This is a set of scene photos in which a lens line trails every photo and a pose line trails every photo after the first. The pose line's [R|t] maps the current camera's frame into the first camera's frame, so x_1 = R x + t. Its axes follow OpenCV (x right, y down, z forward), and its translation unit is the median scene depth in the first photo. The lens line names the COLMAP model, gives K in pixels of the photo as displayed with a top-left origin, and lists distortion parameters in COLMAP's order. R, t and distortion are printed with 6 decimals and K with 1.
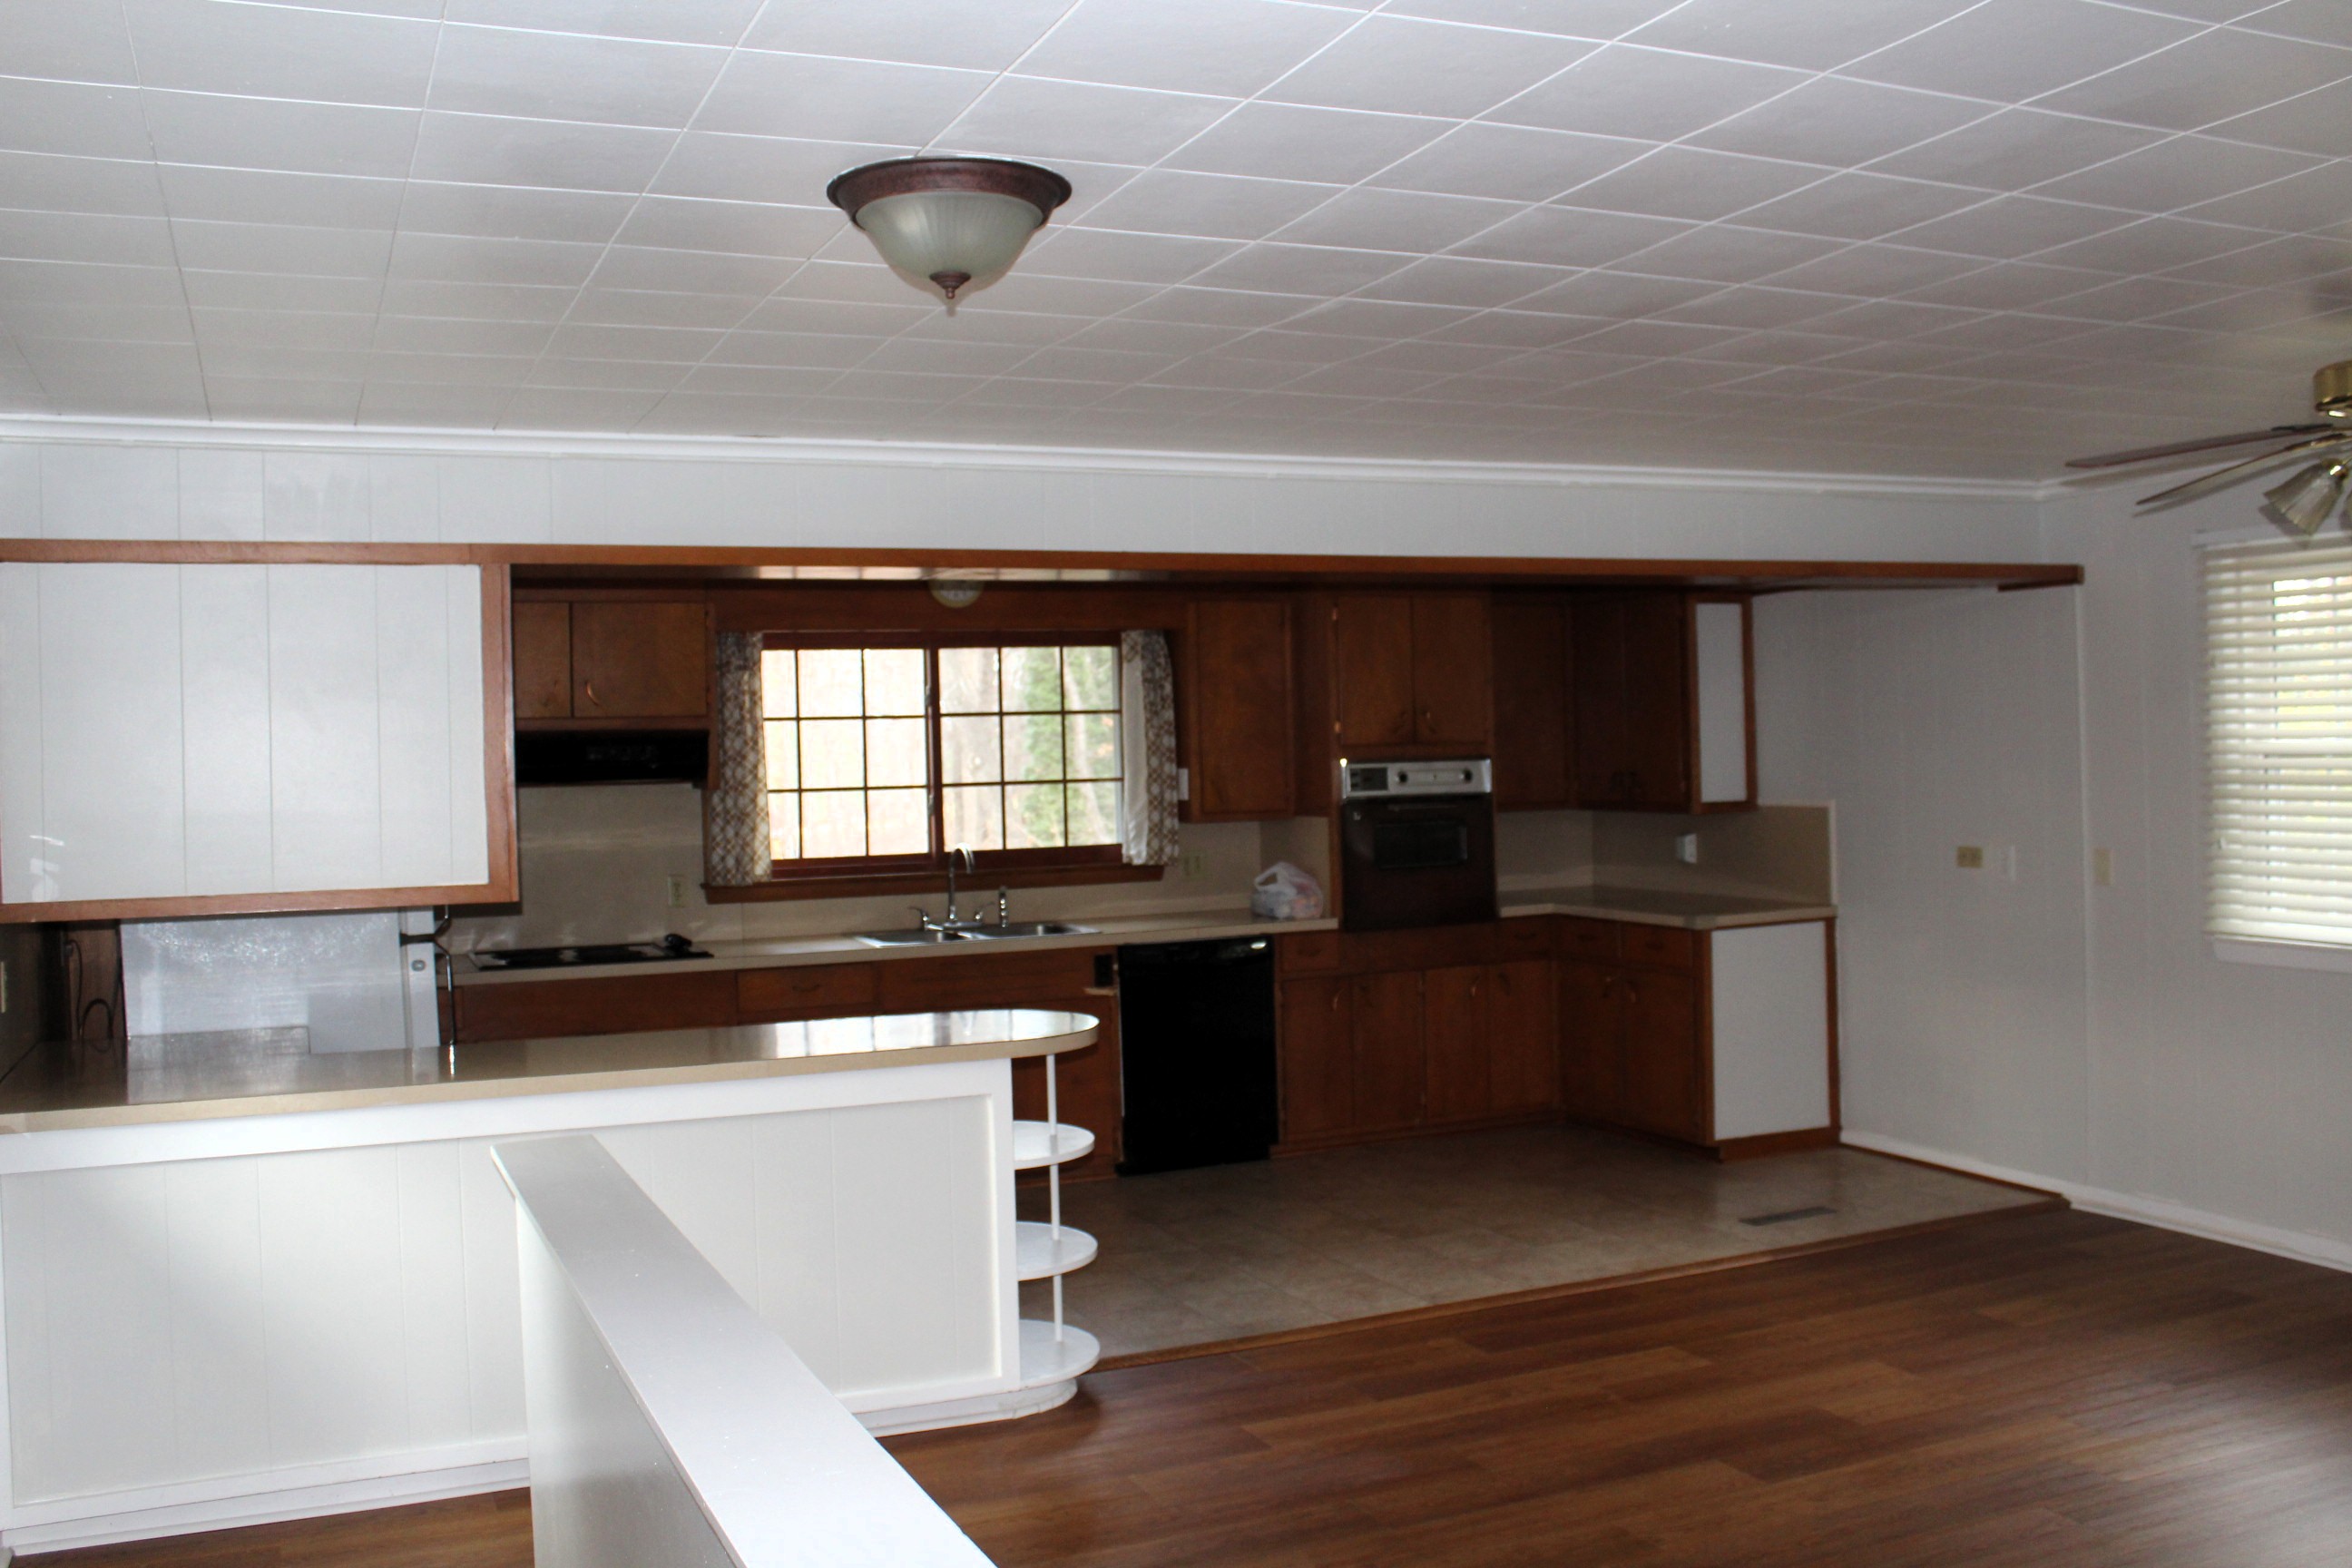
lens RADIAL K [[2092.8, 0, 1165.1], [0, 2092.8, 766.7], [0, 0, 1]] dist [-0.148163, 0.145300]
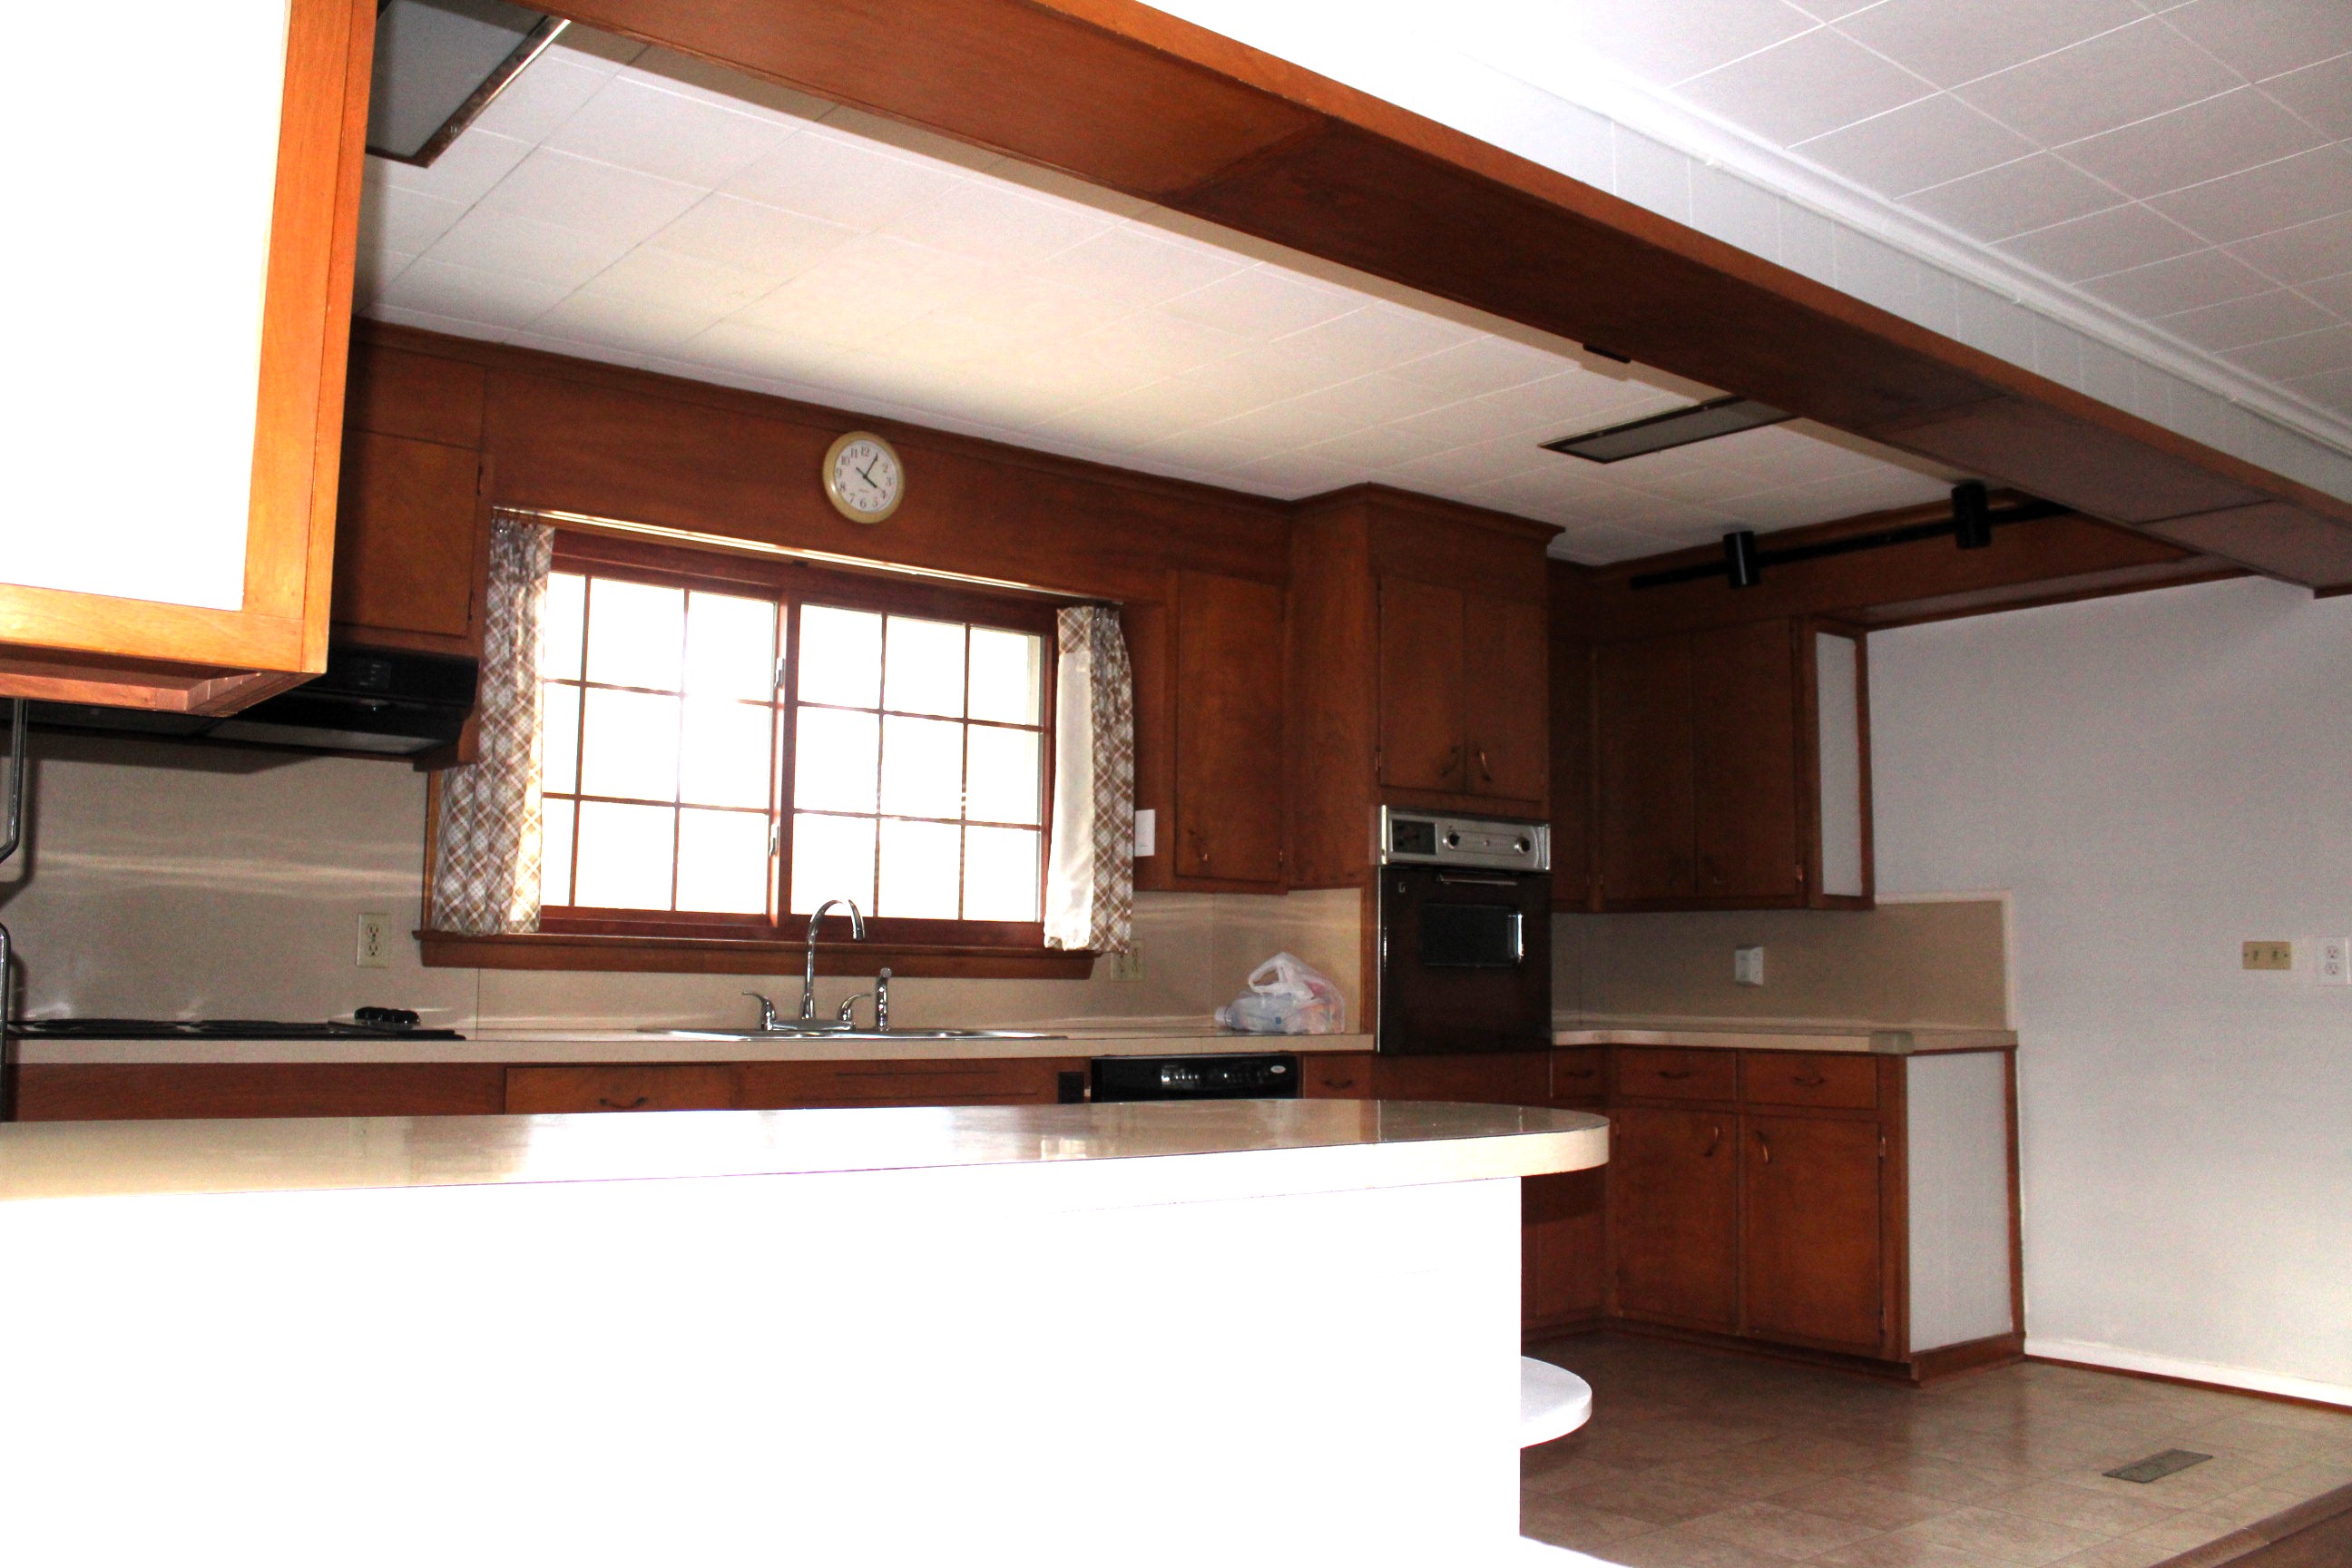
lens RADIAL K [[1943.4, 0, 1133.1], [0, 1943.4, 776.1], [0, 0, 1]] dist [-0.163477, 0.139879]
pose [[0.967506, 0.066026, 0.244077, -0.151828], [-0.037135, 0.991942, -0.121131, 0.067230], [-0.250108, 0.108131, 0.962161, 0.395135]]
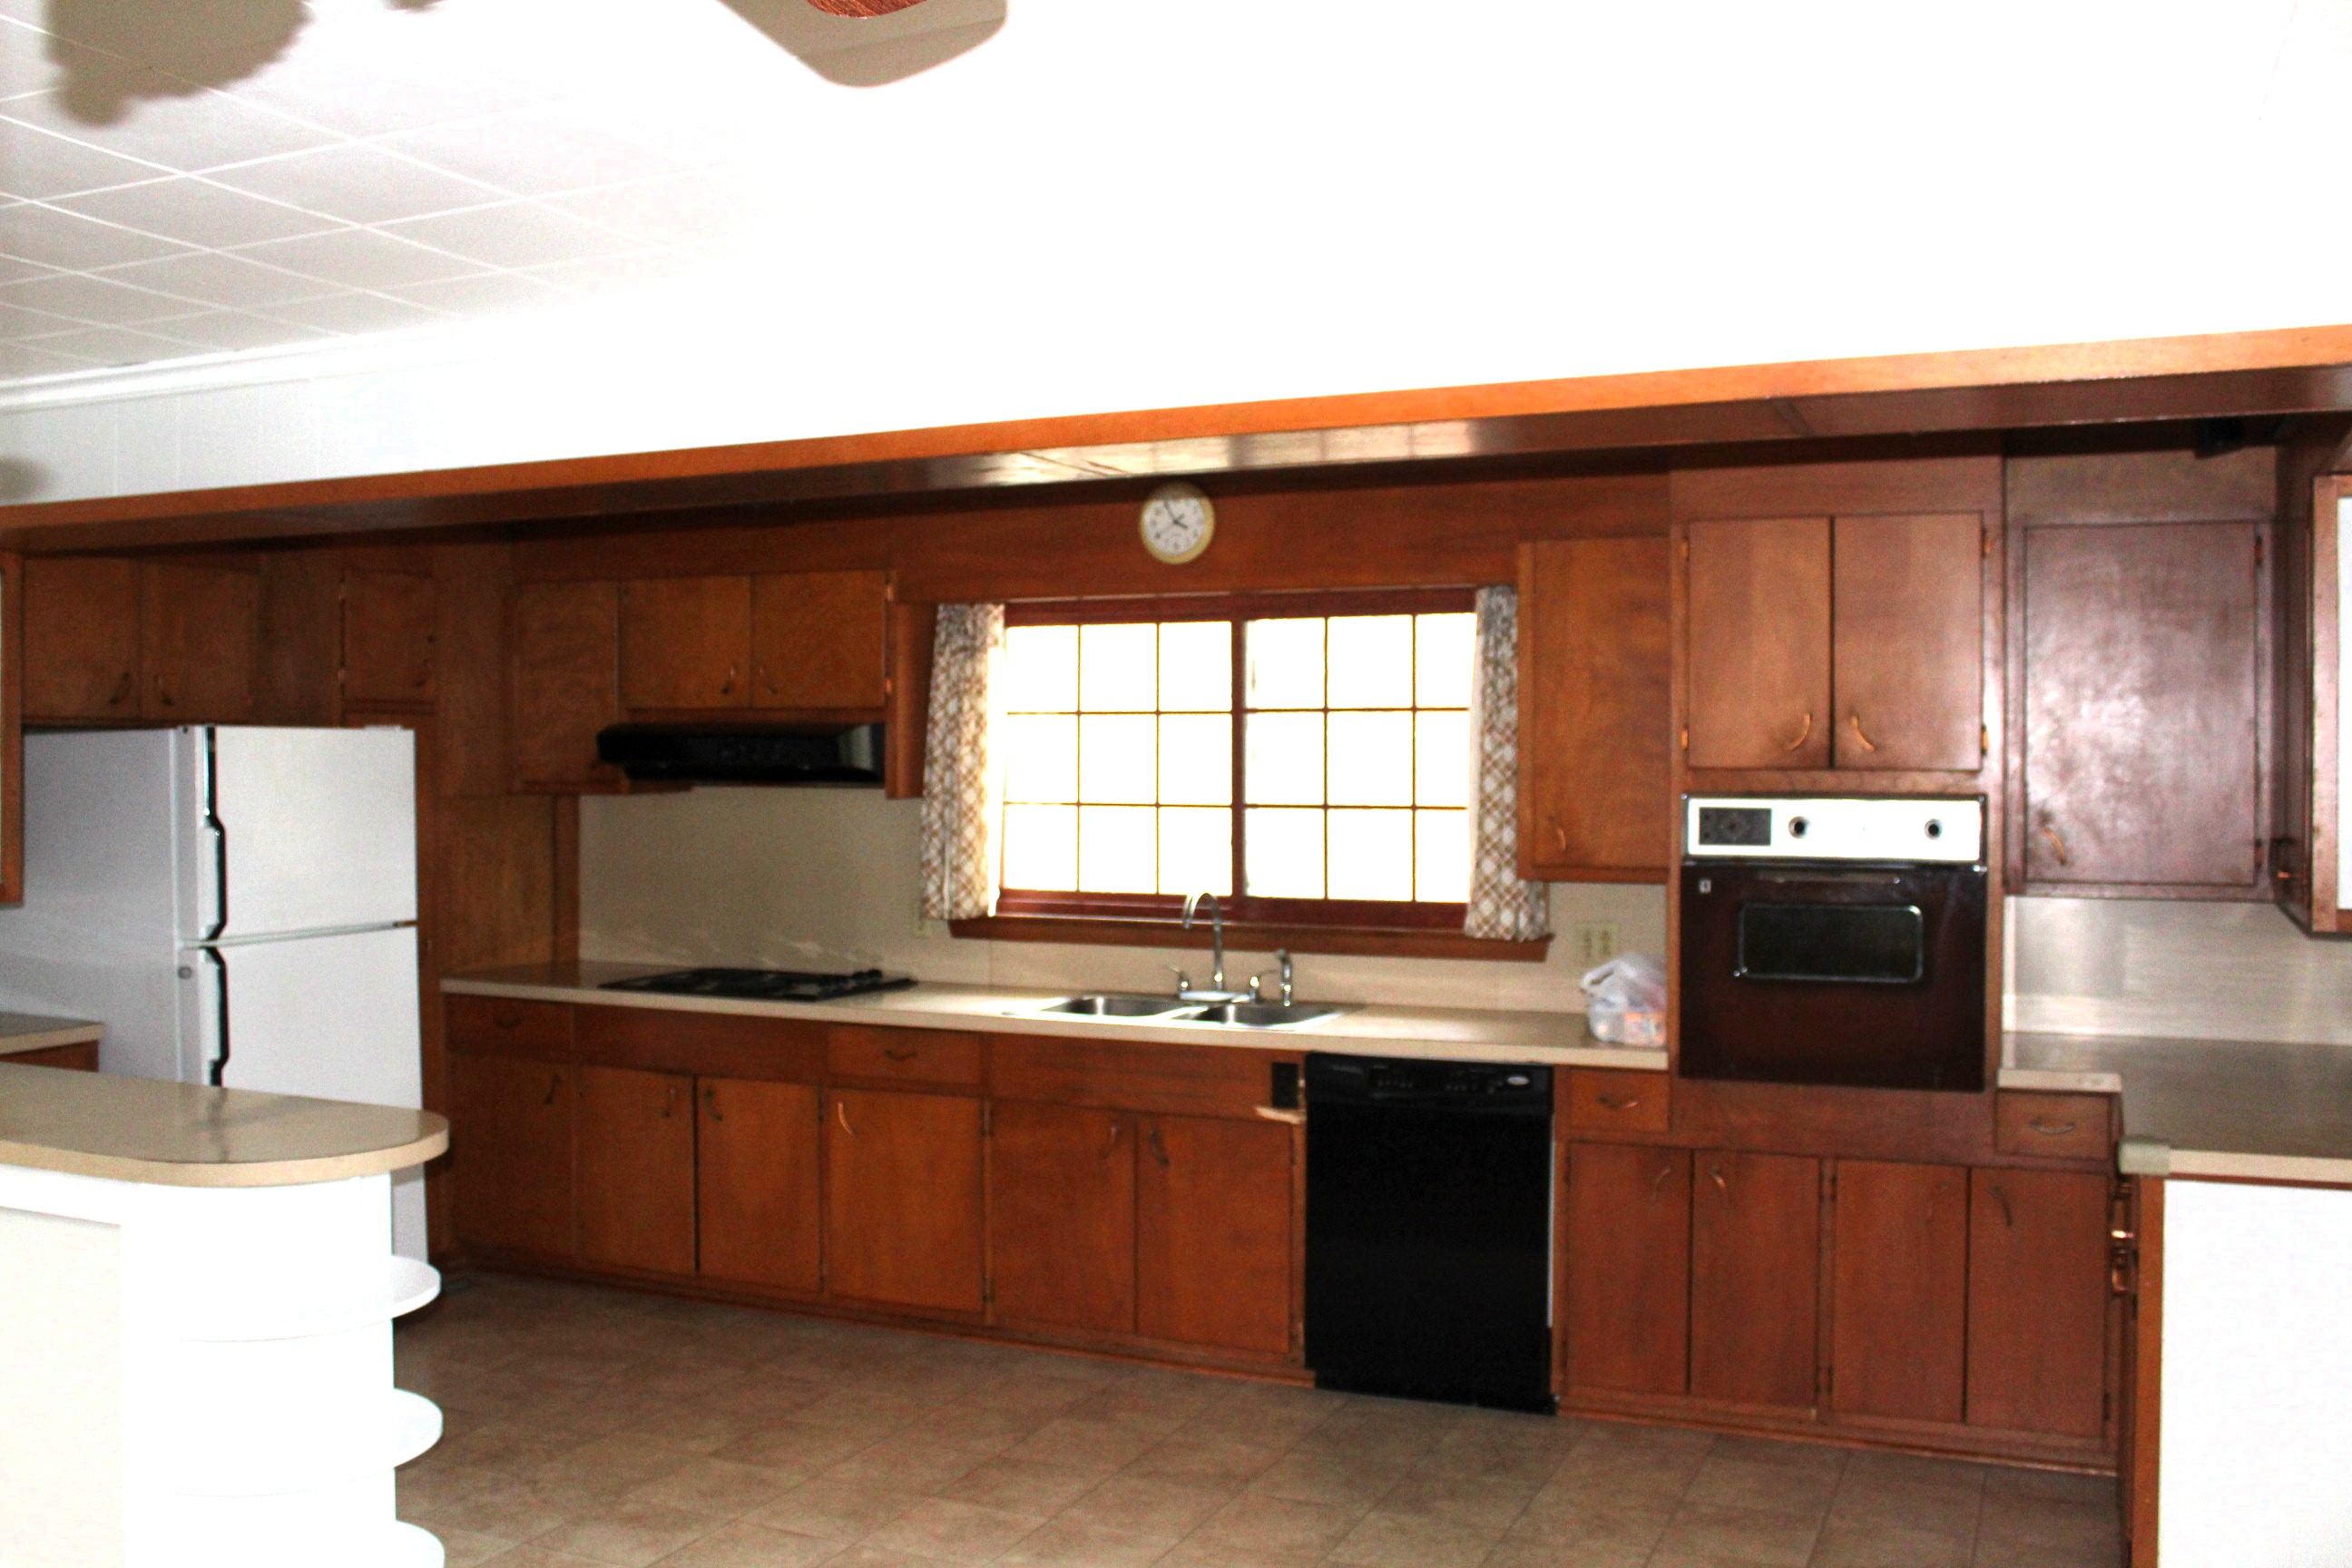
lens RADIAL K [[2092.8, 0, 1165.1], [0, 2092.8, 766.7], [0, 0, 1]] dist [-0.148163, 0.145300]
pose [[0.681356, 0.030626, -0.731311, 0.414554], [-0.028628, 0.999475, 0.015183, -0.015110], [0.731392, 0.010591, 0.681875, 0.475534]]
